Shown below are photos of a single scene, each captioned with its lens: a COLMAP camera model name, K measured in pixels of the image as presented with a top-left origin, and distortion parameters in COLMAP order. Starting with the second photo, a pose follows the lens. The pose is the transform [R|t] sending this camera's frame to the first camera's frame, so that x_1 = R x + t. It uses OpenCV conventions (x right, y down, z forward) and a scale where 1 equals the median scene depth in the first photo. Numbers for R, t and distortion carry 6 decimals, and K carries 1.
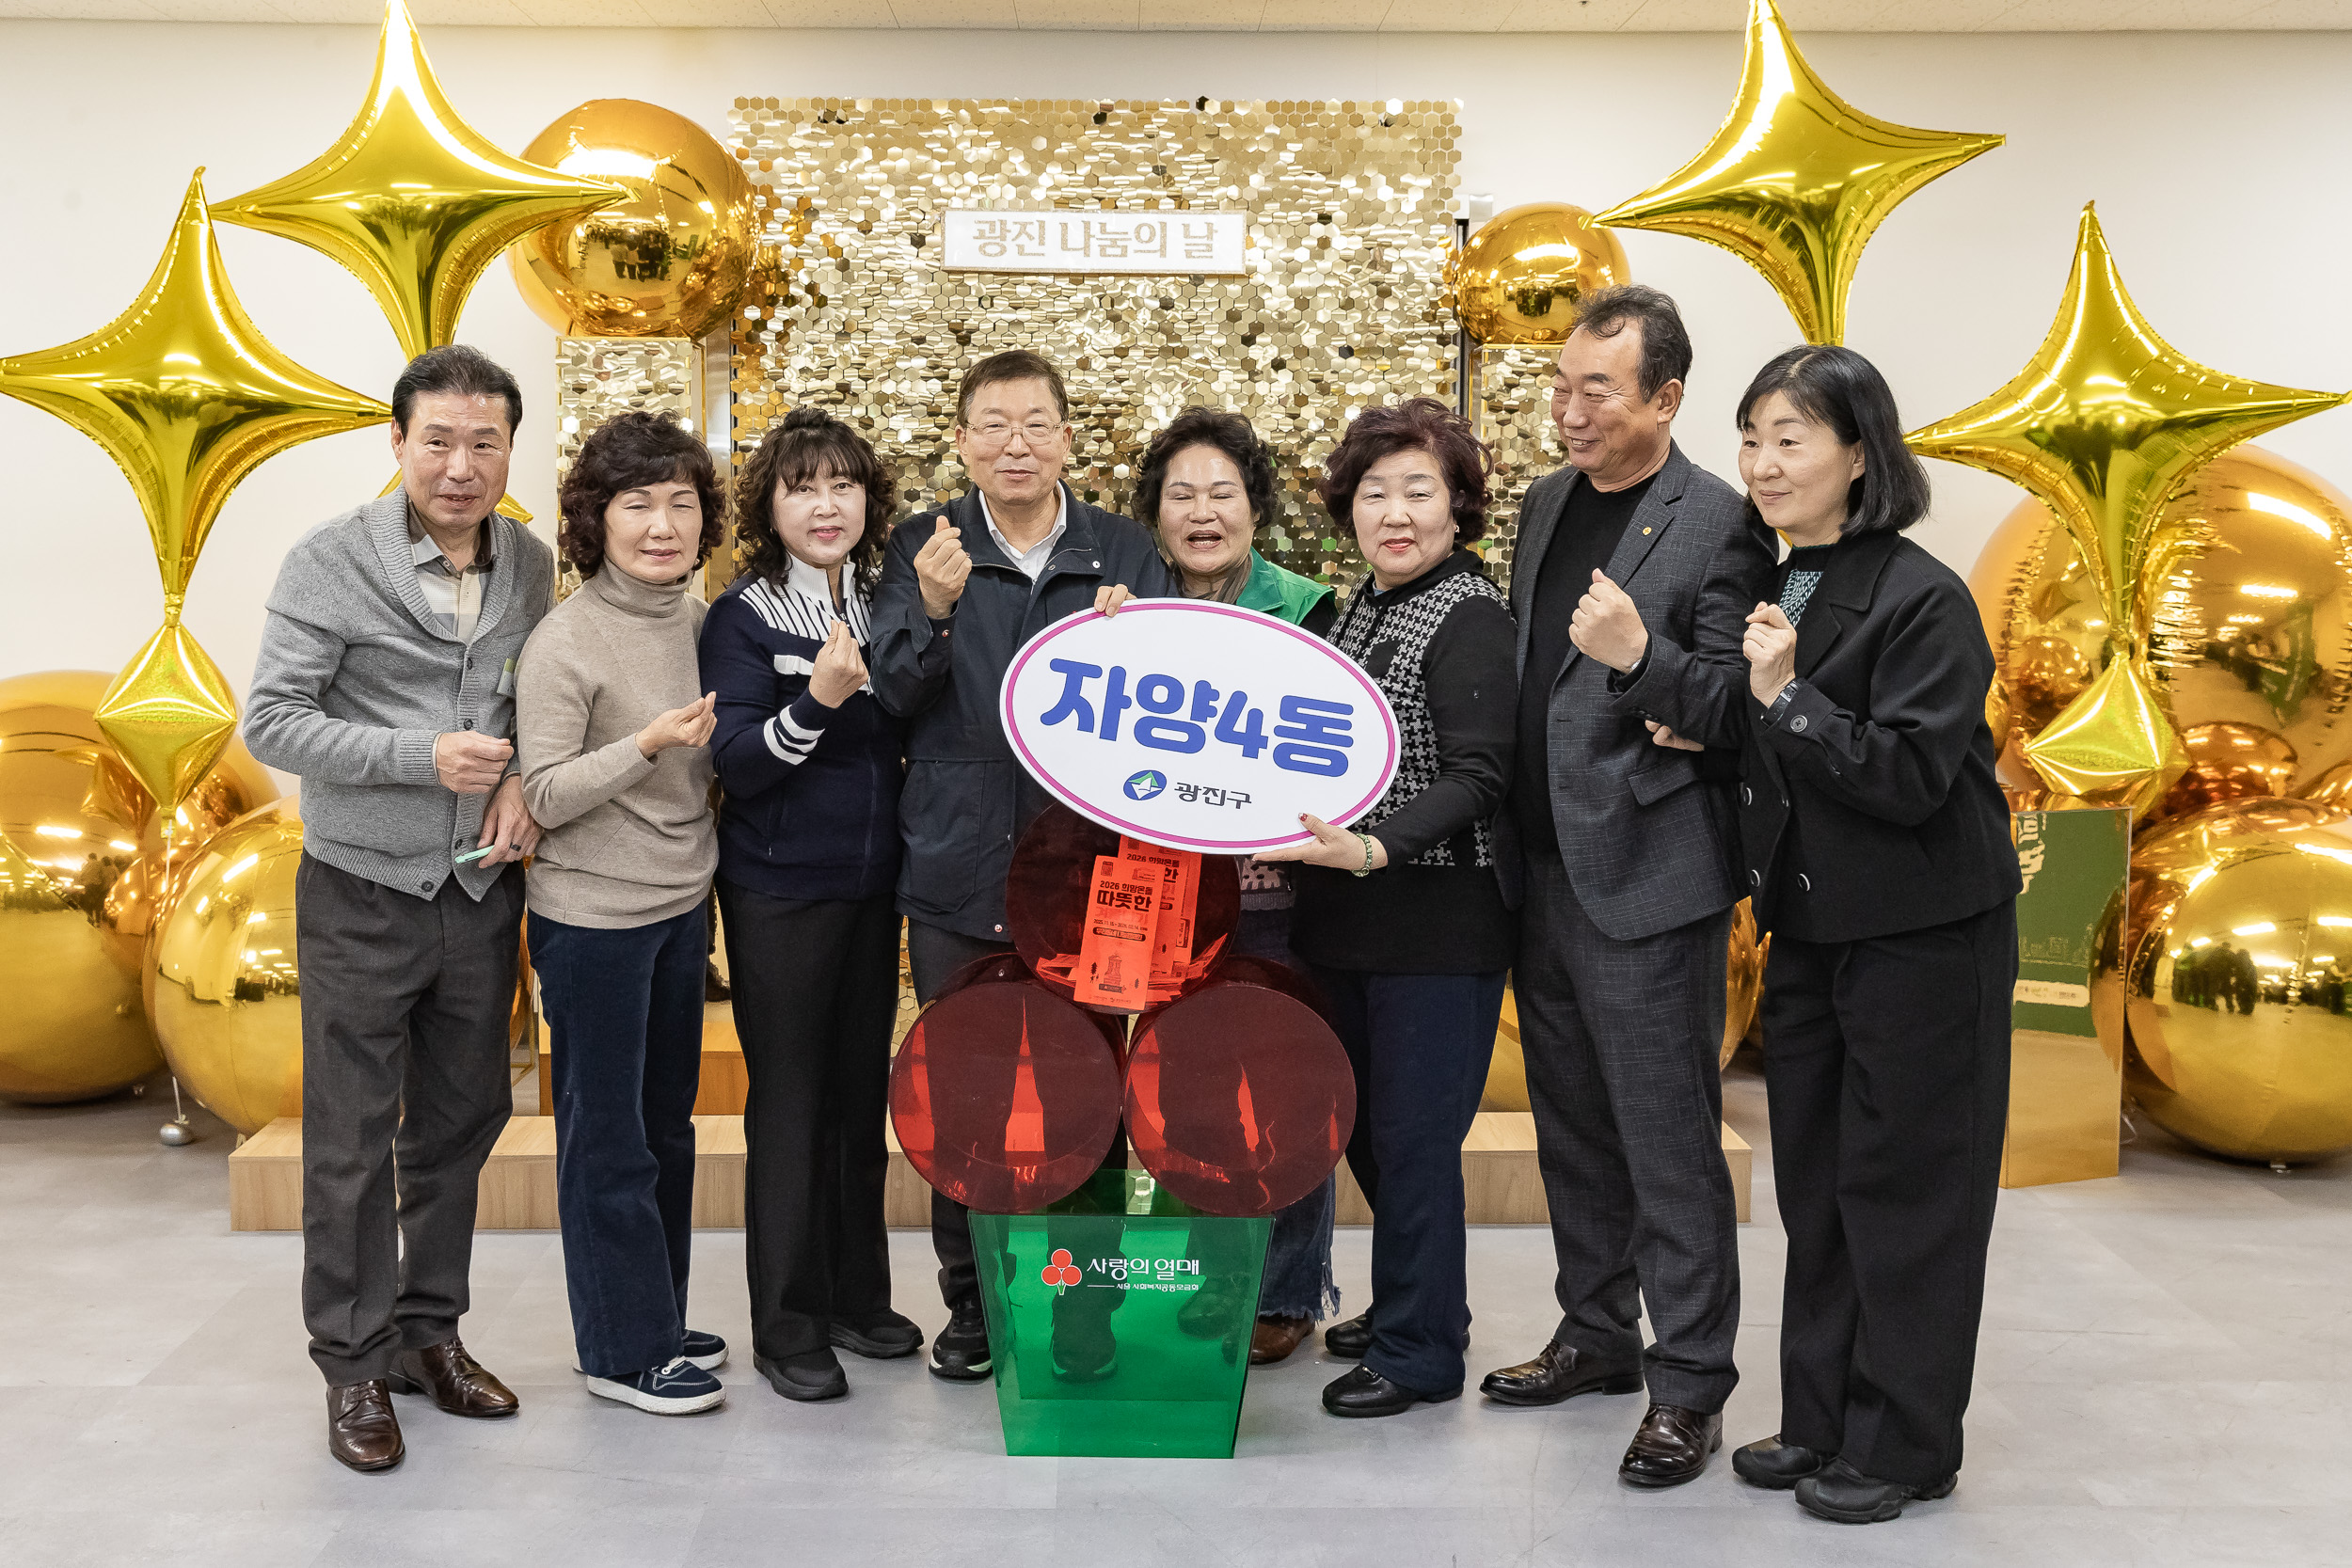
lens RADIAL K [[2349.1, 0, 1136.4], [0, 2349.1, 732.9], [0, 0, 1]] dist [0.021912, -0.003000]
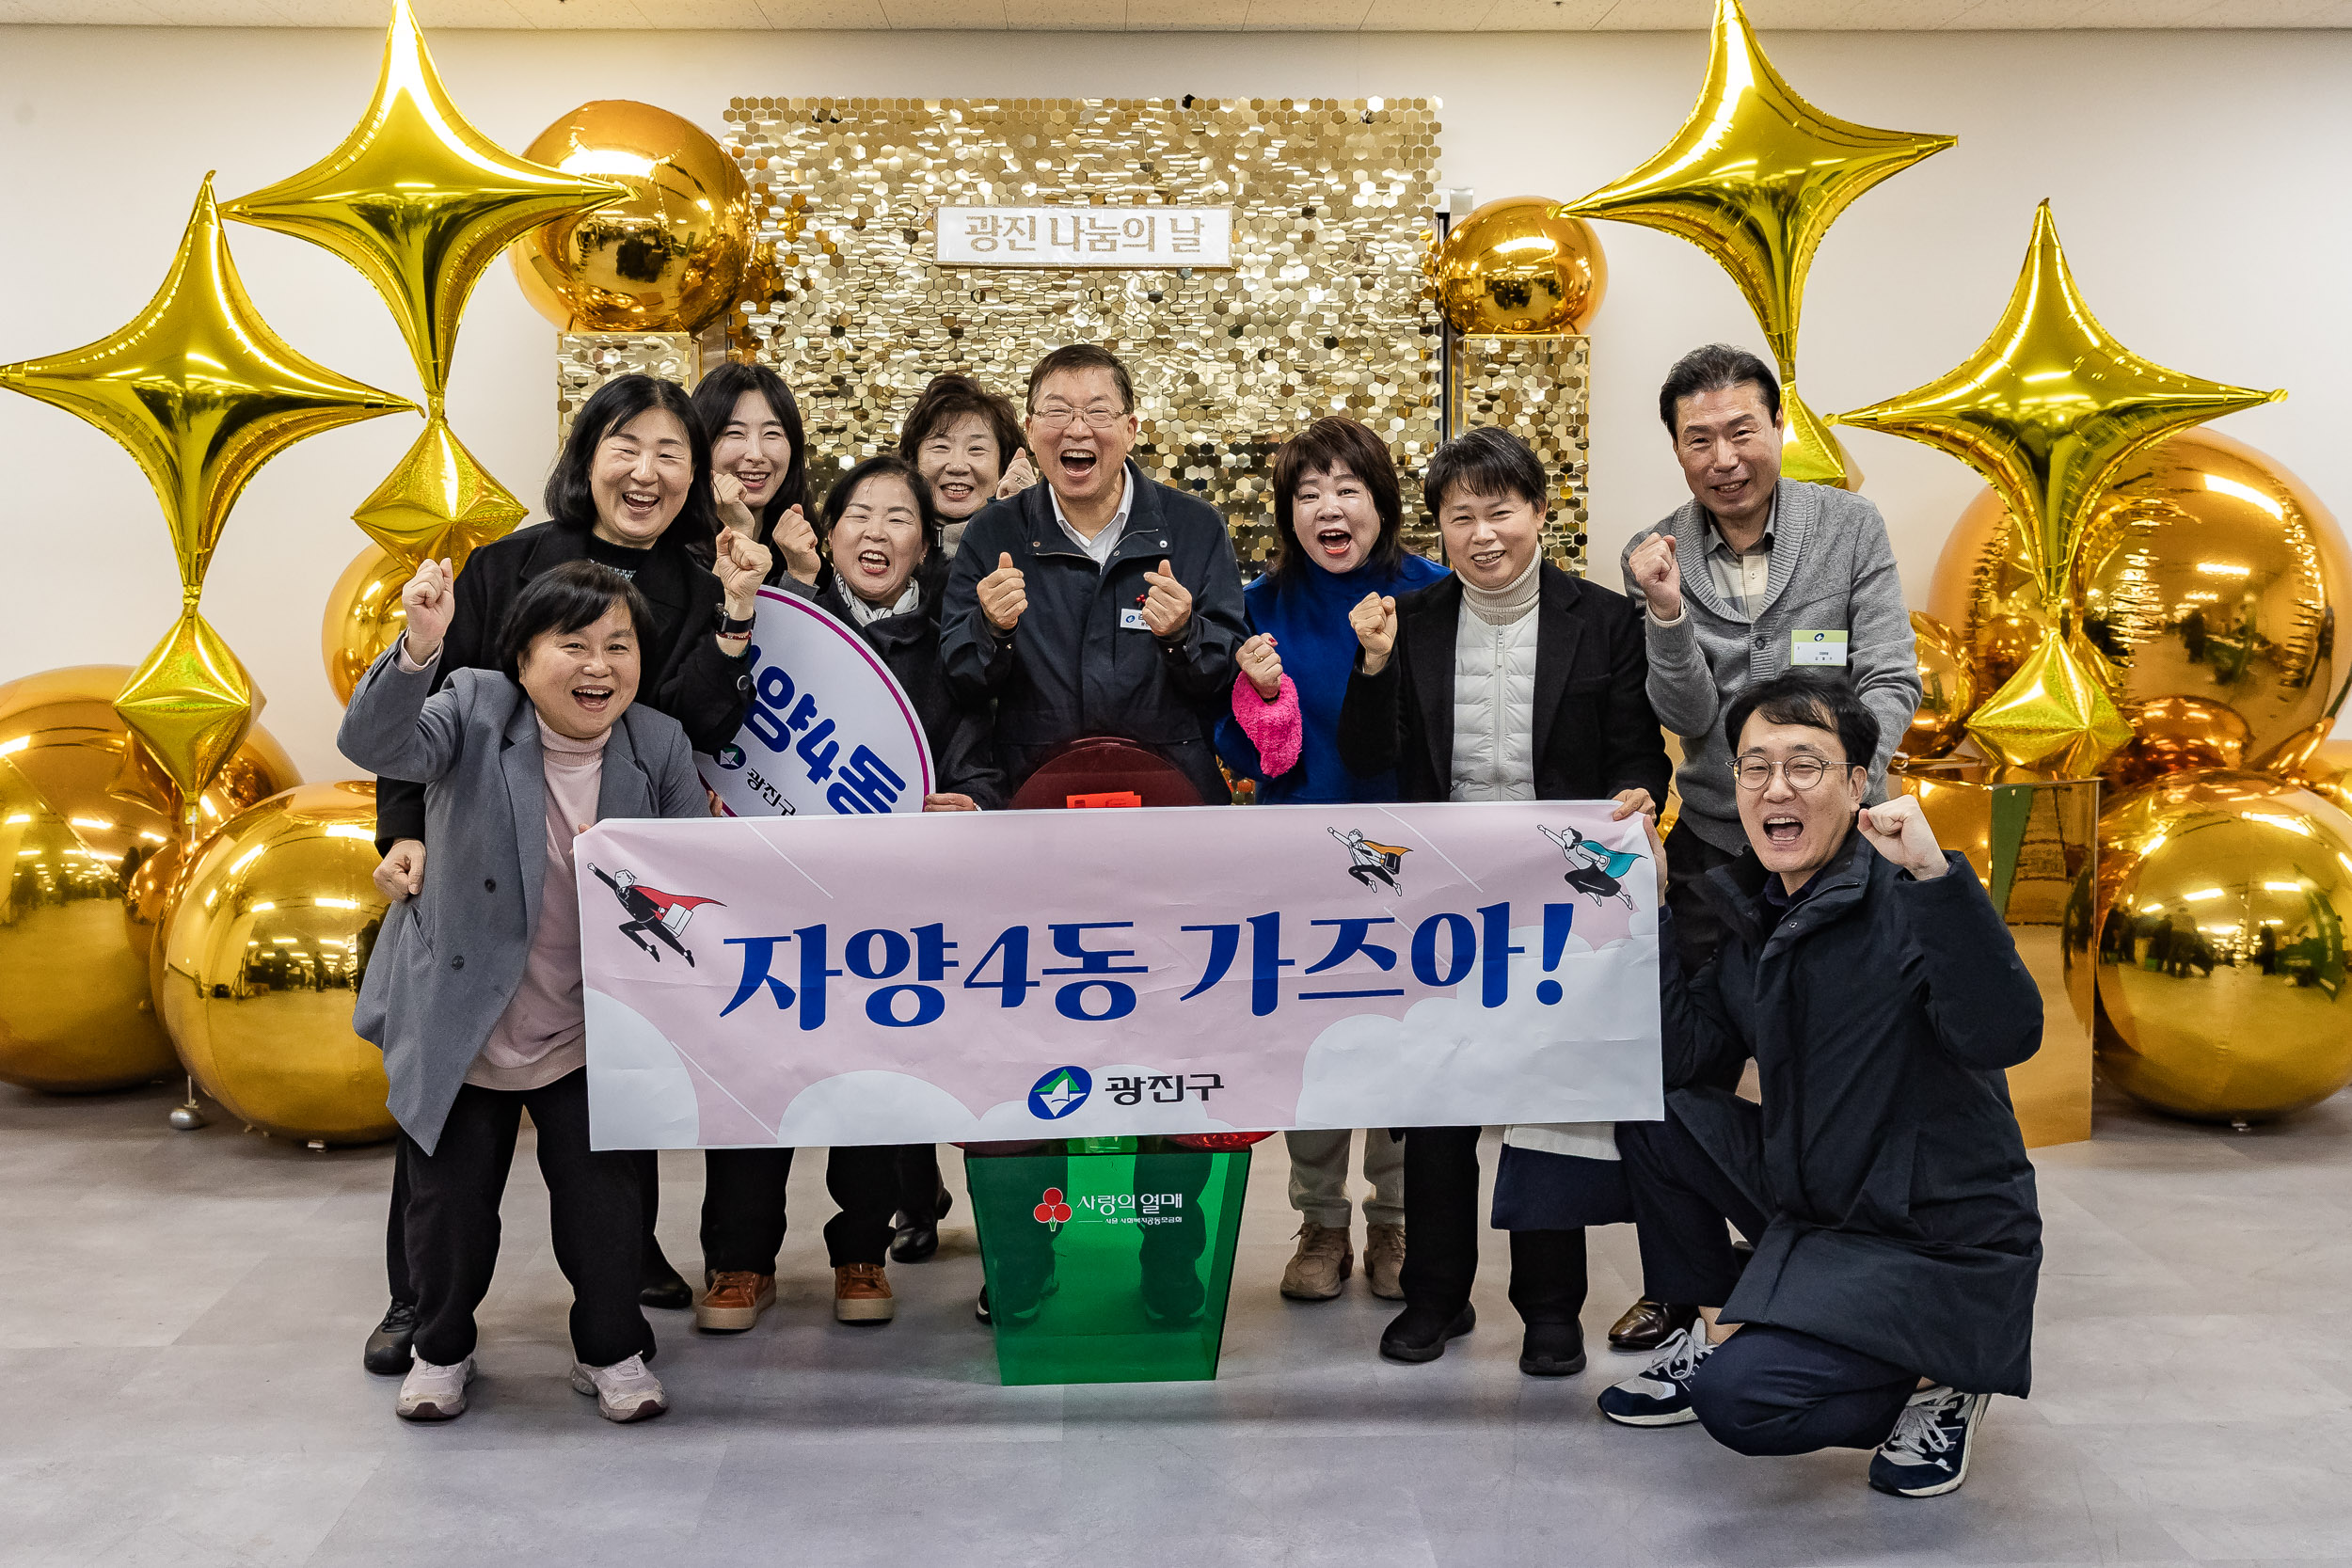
lens RADIAL K [[2442.0, 0, 1165.6], [0, 2442.0, 697.2], [0, 0, 1]] dist [0.012514, 0.011524]
pose [[0.999803, -0.008142, 0.018080, -0.003226], [0.008471, 0.999798, -0.018226, 0.010947], [-0.017927, 0.018376, 0.999670, -0.058482]]
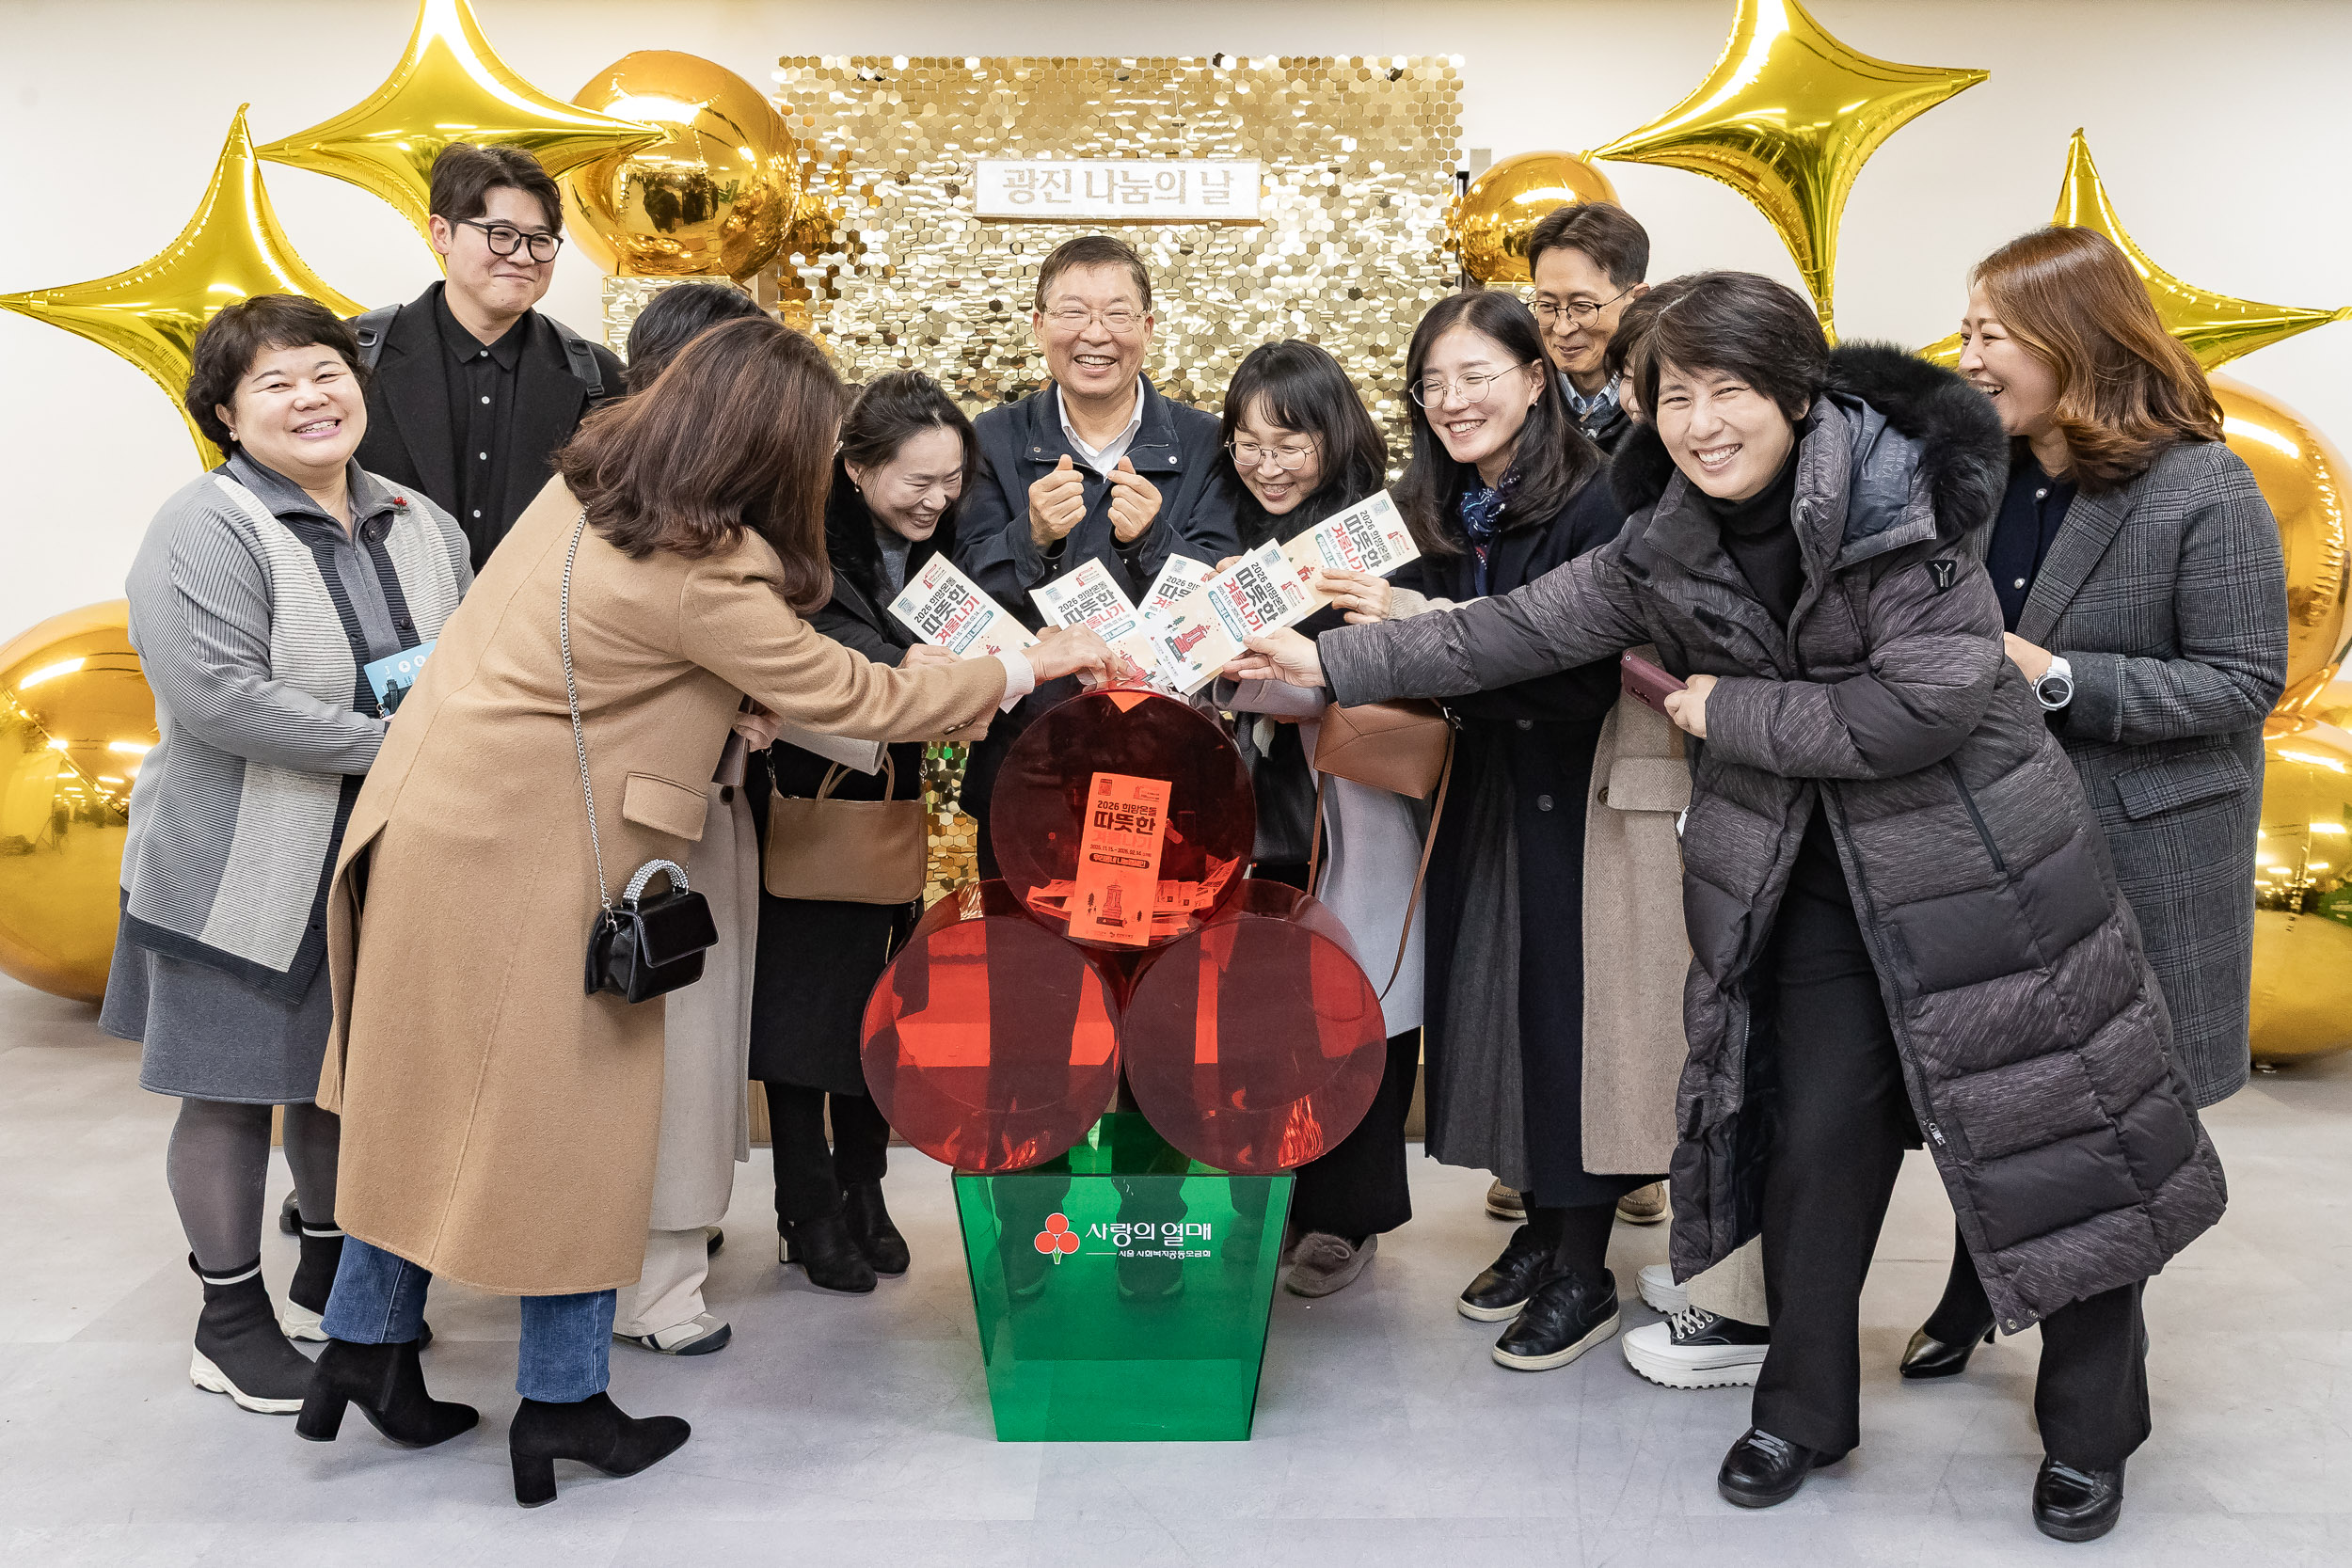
lens RADIAL K [[1725.2, 0, 1188.7], [0, 1725.2, 683.9], [0, 0, 1]] dist [-0.005073, 0.006291]
pose [[0.999986, -0.003869, -0.003588, 0.016201], [0.003894, 0.999969, 0.006888, 0.009028], [0.003562, -0.006902, 0.999970, 0.220693]]
